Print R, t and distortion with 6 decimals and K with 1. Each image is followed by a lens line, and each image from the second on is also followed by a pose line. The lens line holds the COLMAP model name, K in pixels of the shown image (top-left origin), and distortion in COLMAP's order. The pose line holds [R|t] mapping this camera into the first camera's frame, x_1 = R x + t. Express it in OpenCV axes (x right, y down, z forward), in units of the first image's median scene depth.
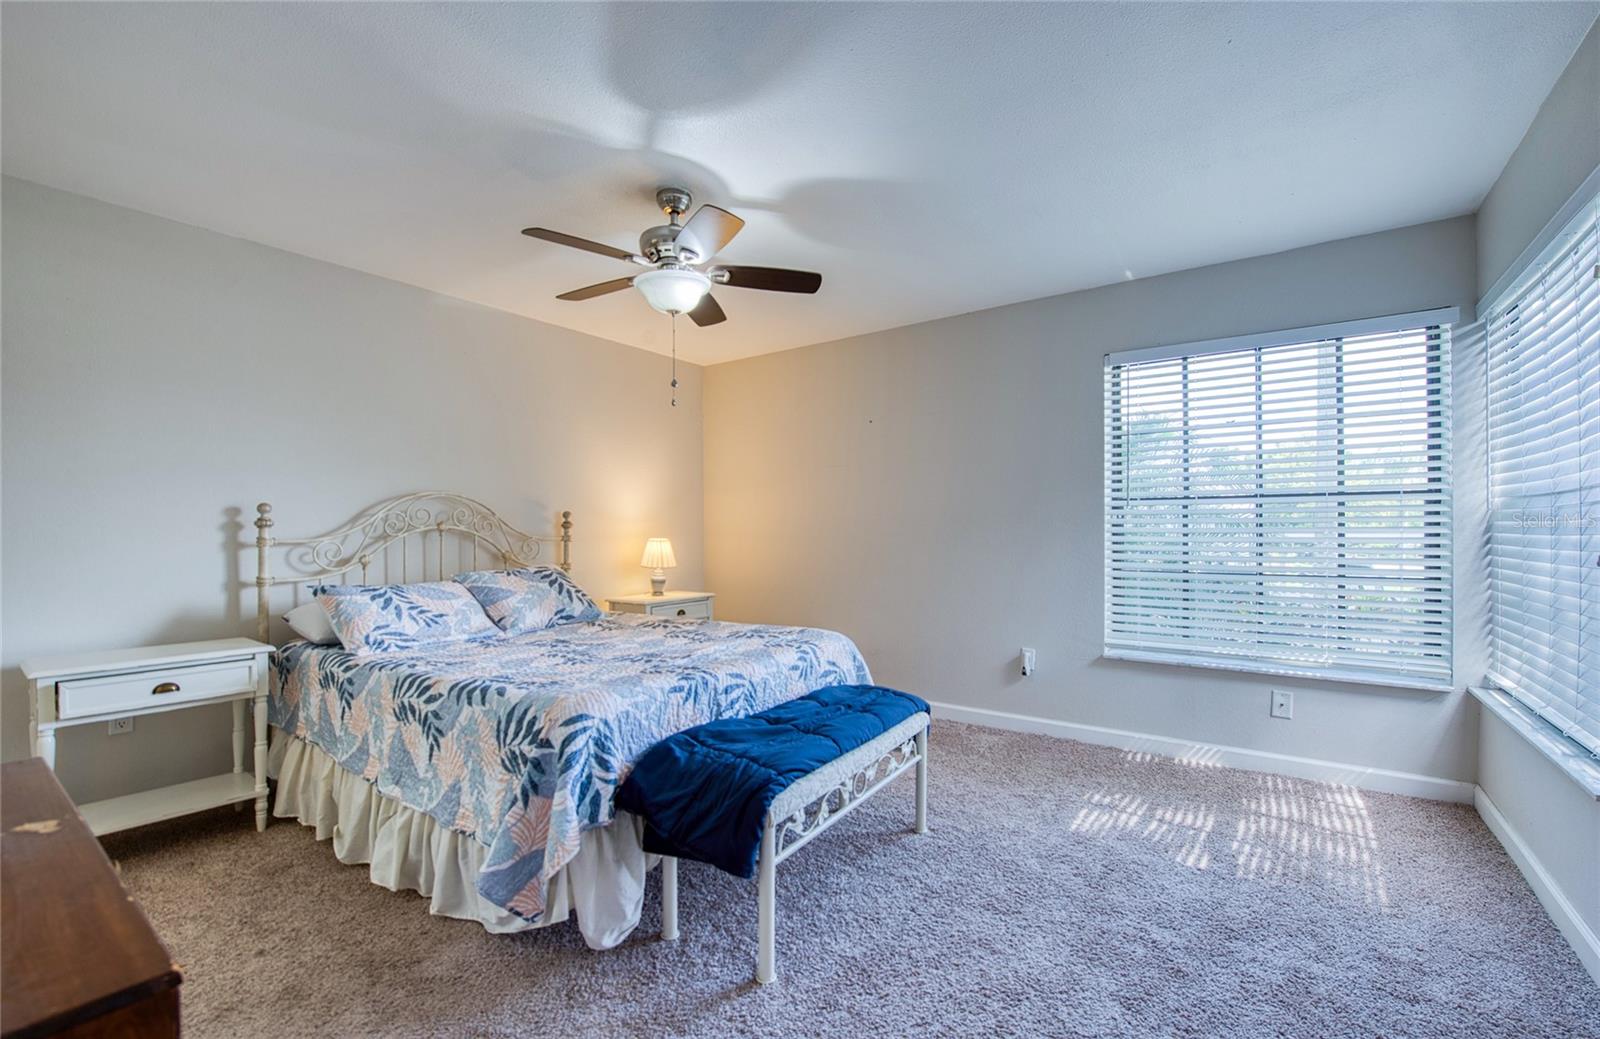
lens RADIAL K [[676.1, 0, 788.2], [0, 676.1, 519.5], [0, 0, 1]] dist [-0.011381, -0.003103]
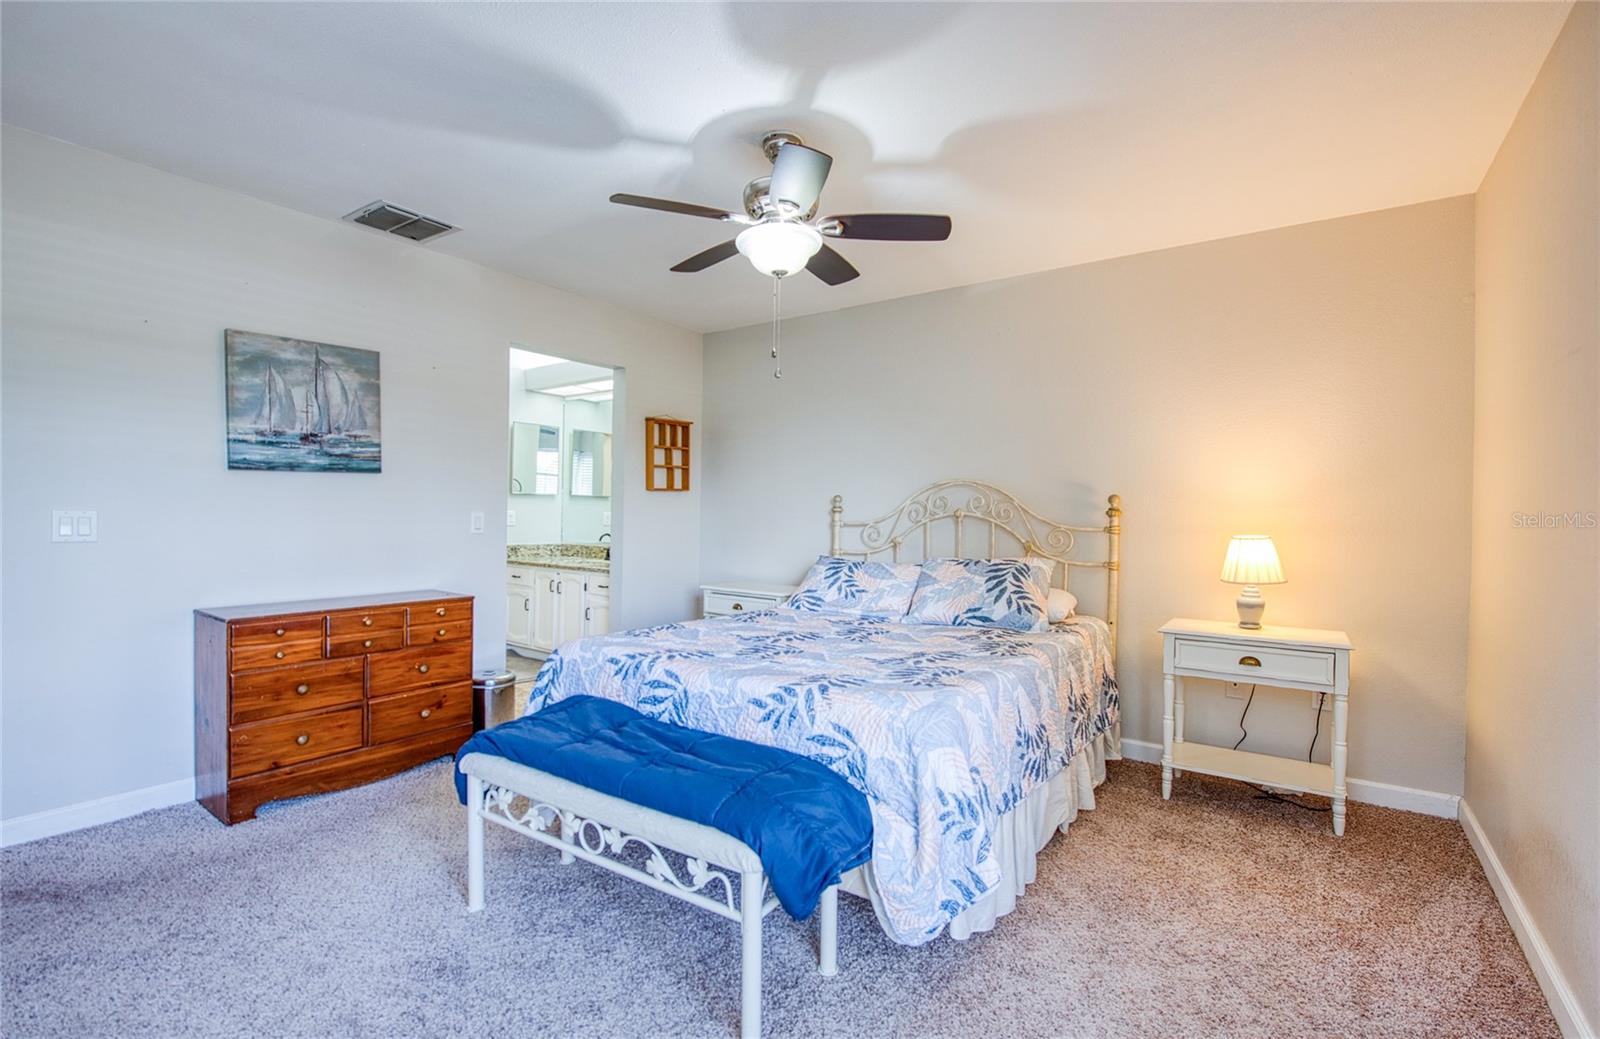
lens RADIAL K [[686.0, 0, 792.2], [0, 686.0, 519.1], [0, 0, 1]] dist [-0.009812, -0.003283]
pose [[0.020386, 0.013185, -0.999705, 0.710599], [0.002706, 0.999909, 0.013243, 0.005620], [0.999789, -0.002975, 0.020348, 0.950867]]
